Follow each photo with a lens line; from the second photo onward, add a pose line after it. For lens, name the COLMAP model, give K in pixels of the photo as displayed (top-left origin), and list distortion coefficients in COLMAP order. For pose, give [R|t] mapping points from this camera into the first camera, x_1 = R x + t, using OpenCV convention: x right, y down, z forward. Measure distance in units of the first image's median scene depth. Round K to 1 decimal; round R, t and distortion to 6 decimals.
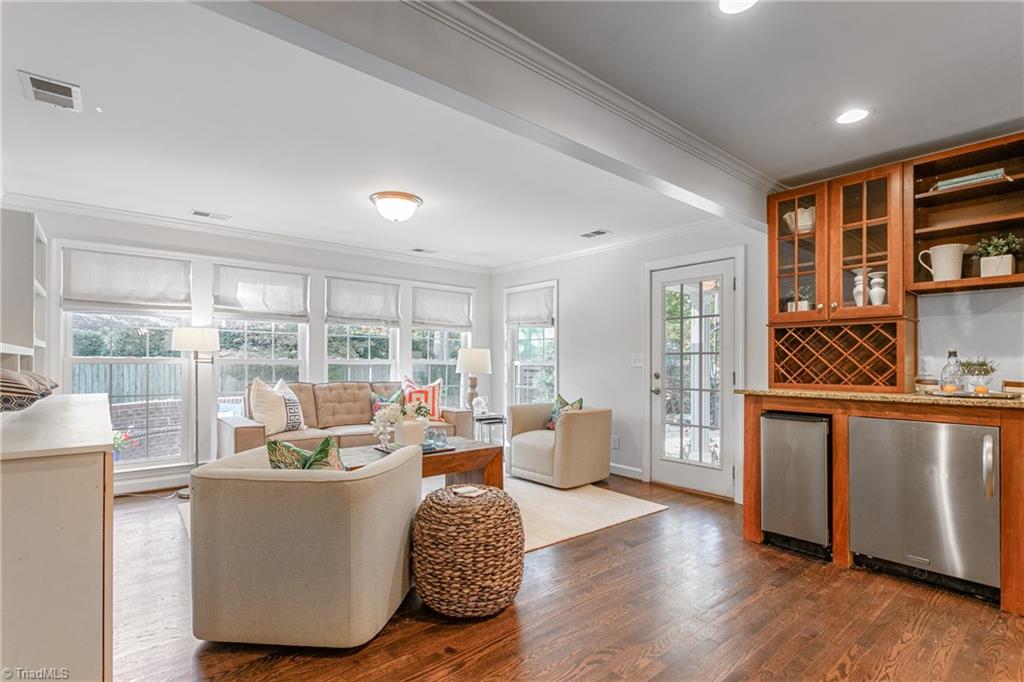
lens RADIAL K [[496.2, 0, 499.3], [0, 496.2, 356.1], [0, 0, 1]] dist [-0.000600, 0.002056]
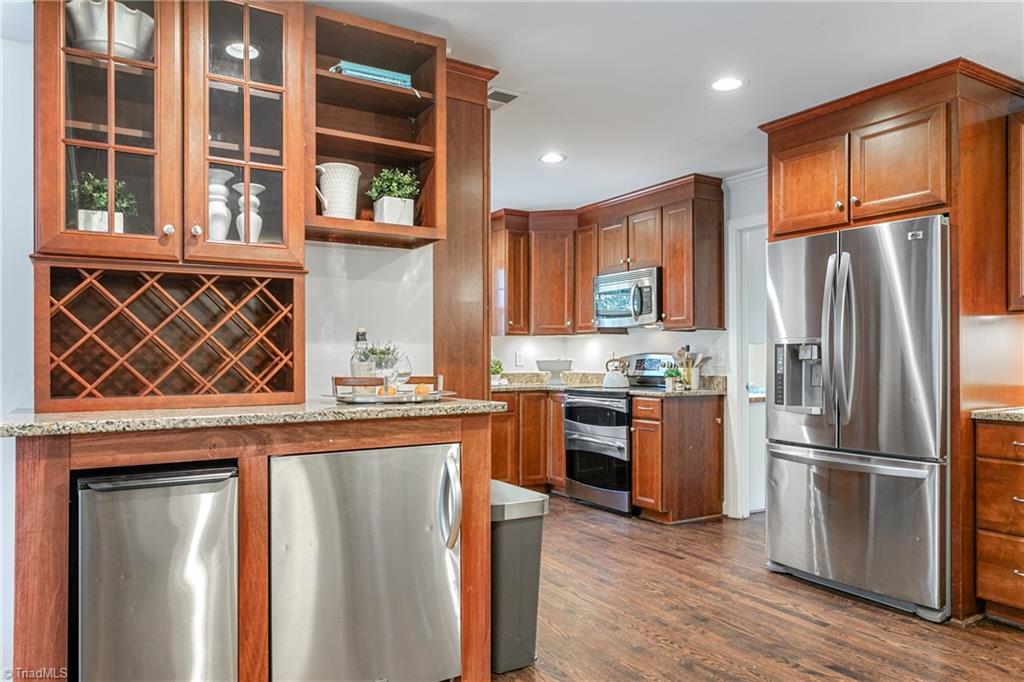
lens RADIAL K [[708.4, 0, 517.1], [0, 708.4, 347.6], [0, 0, 1]] dist [-0.012393, 0.002759]
pose [[0.126394, 0.009718, 0.991933, 0.030917], [-0.007923, 0.999930, -0.008787, 0.014574], [-0.991948, -0.006749, 0.126462, 0.608289]]
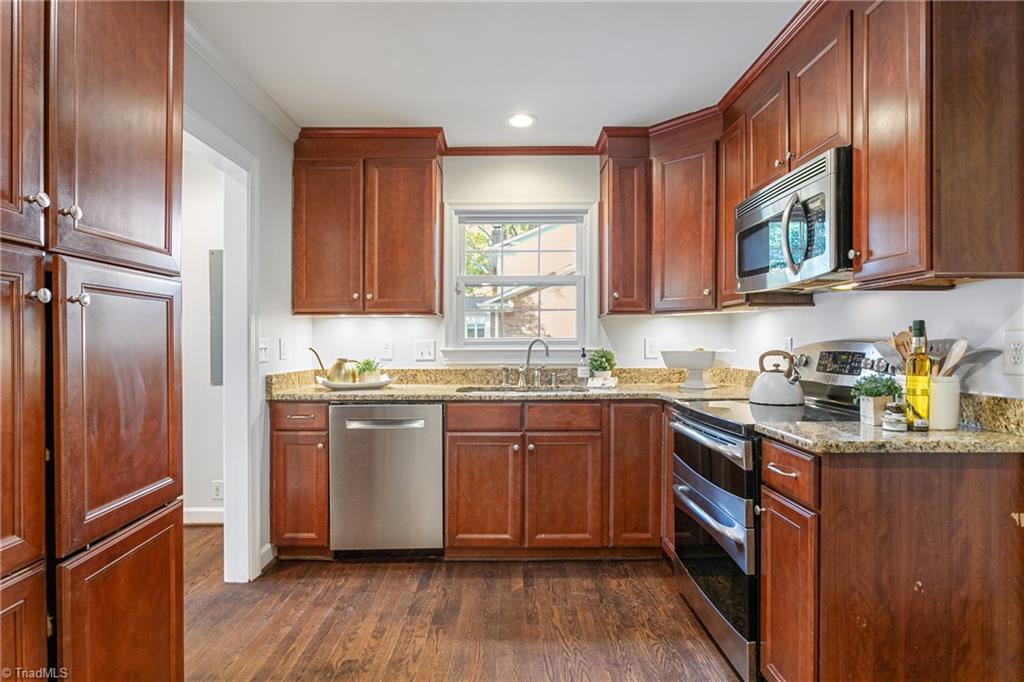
lens RADIAL K [[519.0, 0, 505.1], [0, 519.0, 342.1], [0, 0, 1]] dist [-0.009701, -0.000219]
pose [[0.640338, -0.005846, 0.768071, 1.089548], [-0.000776, 0.999966, 0.008258, 0.008129], [-0.768093, -0.005884, 0.640311, 0.411229]]
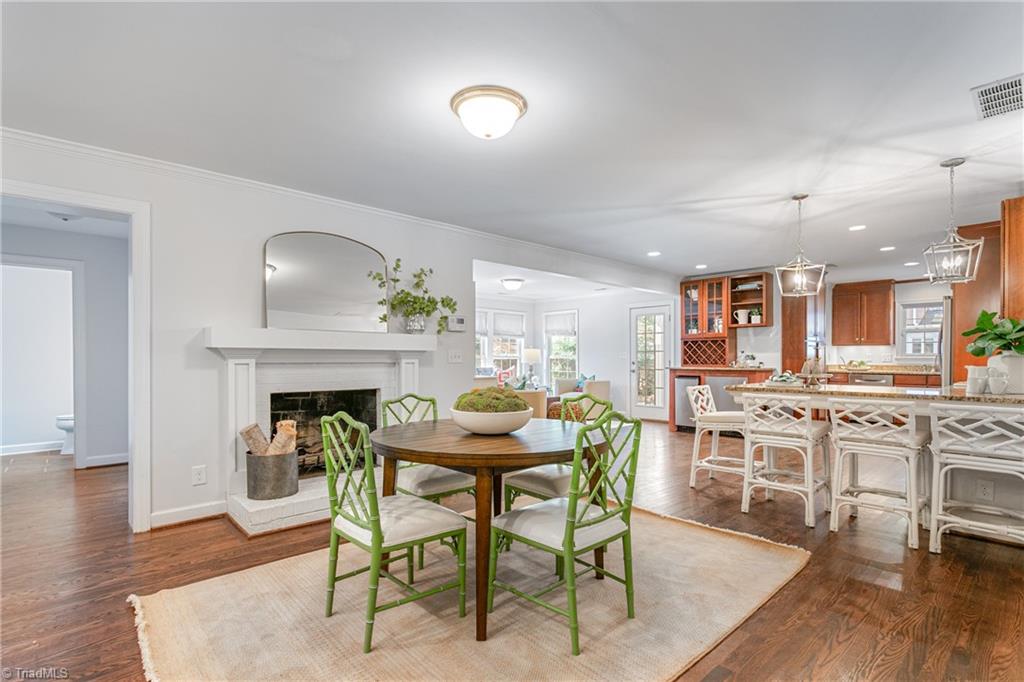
lens RADIAL K [[496.2, 0, 507.3], [0, 496.2, 354.3], [0, 0, 1]] dist [-0.000600, 0.002056]
pose [[0.998540, -0.004911, 0.053798, -0.426139], [0.004646, 0.999977, 0.005038, -0.009185], [-0.053822, -0.004781, 0.998539, -1.393135]]
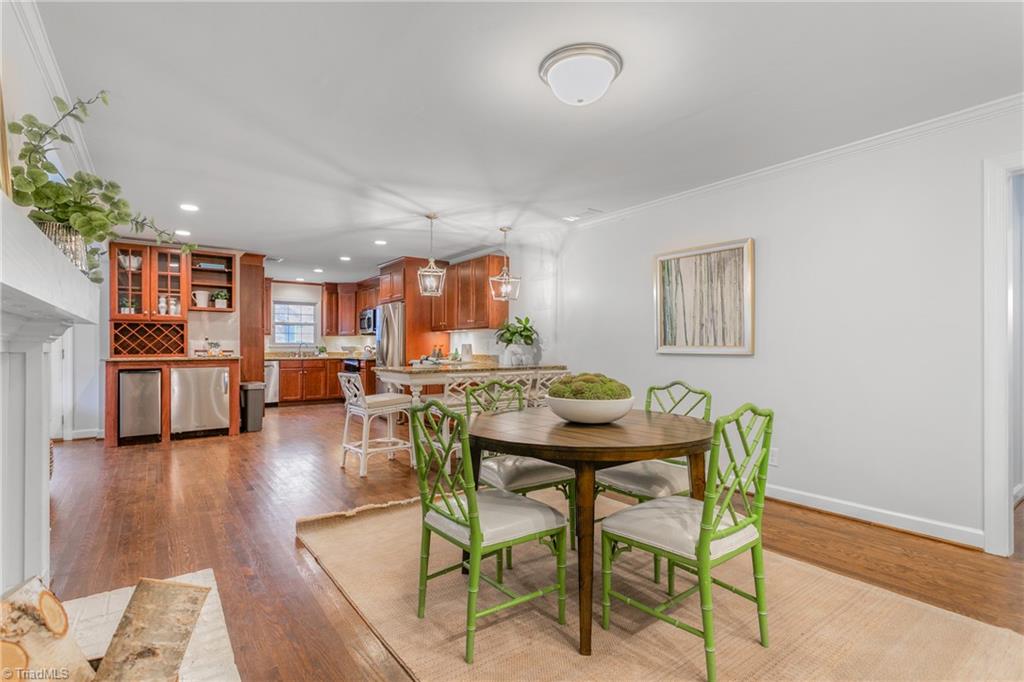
lens RADIAL K [[496.2, 0, 520.3], [0, 496.2, 342.8], [0, 0, 1]] dist [-0.000600, 0.002056]
pose [[0.035968, 0.002388, 0.999350, -1.203976], [-0.009677, 0.999951, -0.002041, 0.003370], [-0.999306, -0.009597, 0.035990, -0.489235]]
